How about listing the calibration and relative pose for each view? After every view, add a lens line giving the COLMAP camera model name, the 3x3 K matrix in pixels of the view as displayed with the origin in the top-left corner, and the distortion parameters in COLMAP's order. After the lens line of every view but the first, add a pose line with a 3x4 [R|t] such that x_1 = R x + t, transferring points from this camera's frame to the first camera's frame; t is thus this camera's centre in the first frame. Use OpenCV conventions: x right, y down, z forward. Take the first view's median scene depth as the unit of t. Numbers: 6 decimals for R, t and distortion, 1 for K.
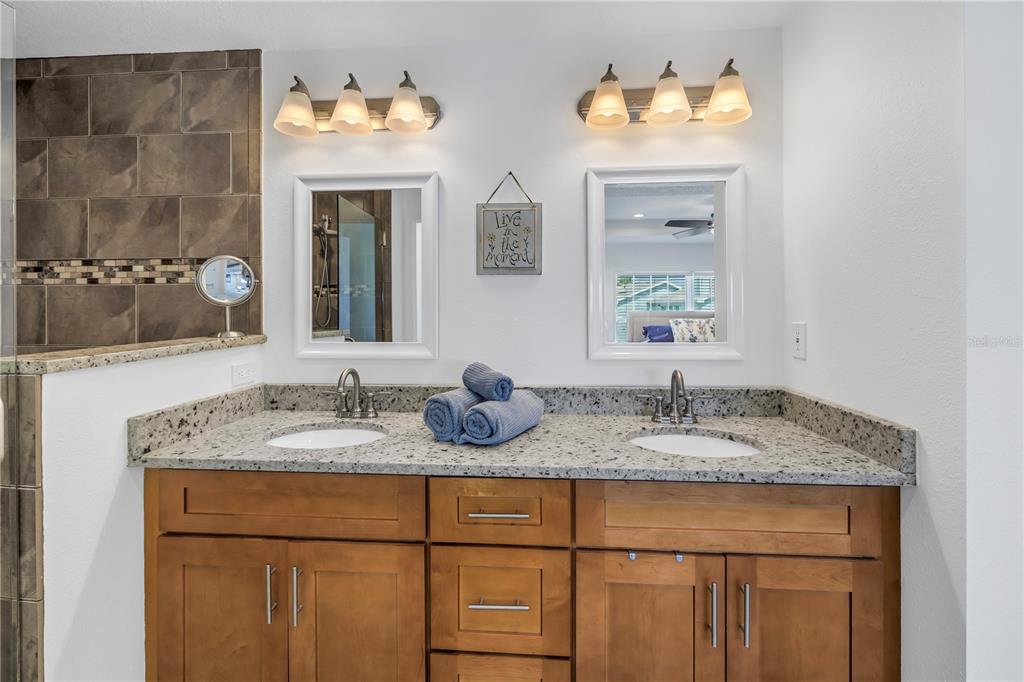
lens RADIAL K [[449.4, 0, 507.8], [0, 449.4, 300.1], [0, 0, 1]] dist [-0.001299, -0.000199]
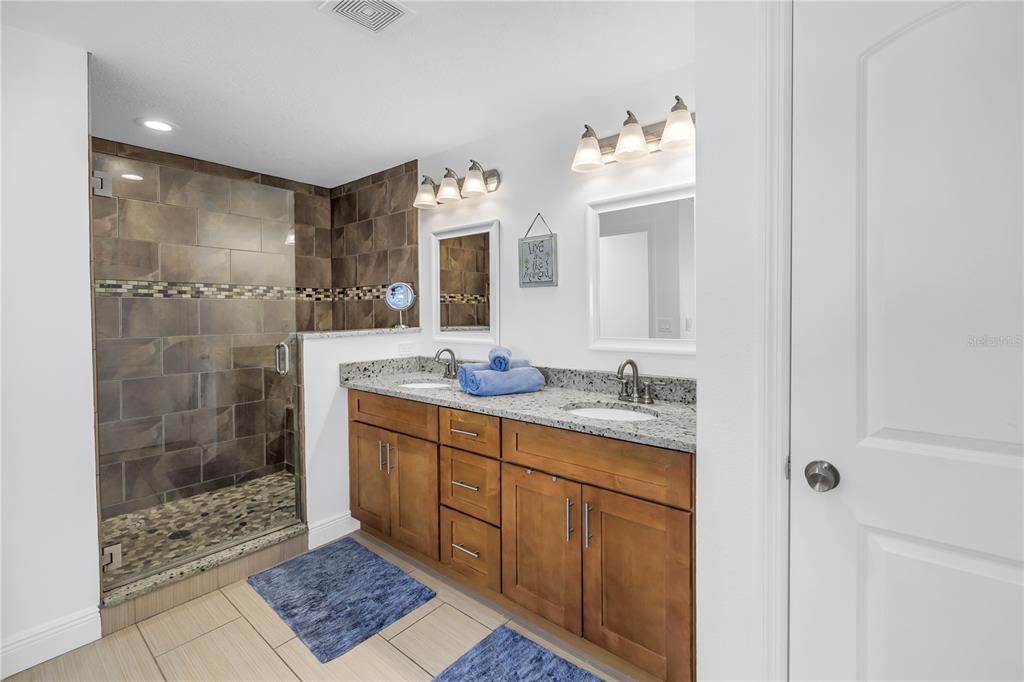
lens RADIAL K [[449.4, 0, 507.8], [0, 449.4, 300.1], [0, 0, 1]] dist [-0.001299, -0.000199]
pose [[0.811030, -0.020599, -0.584642, 0.749667], [0.020481, 0.999767, -0.006813, -0.007468], [0.584646, -0.006448, 0.811263, -0.194065]]
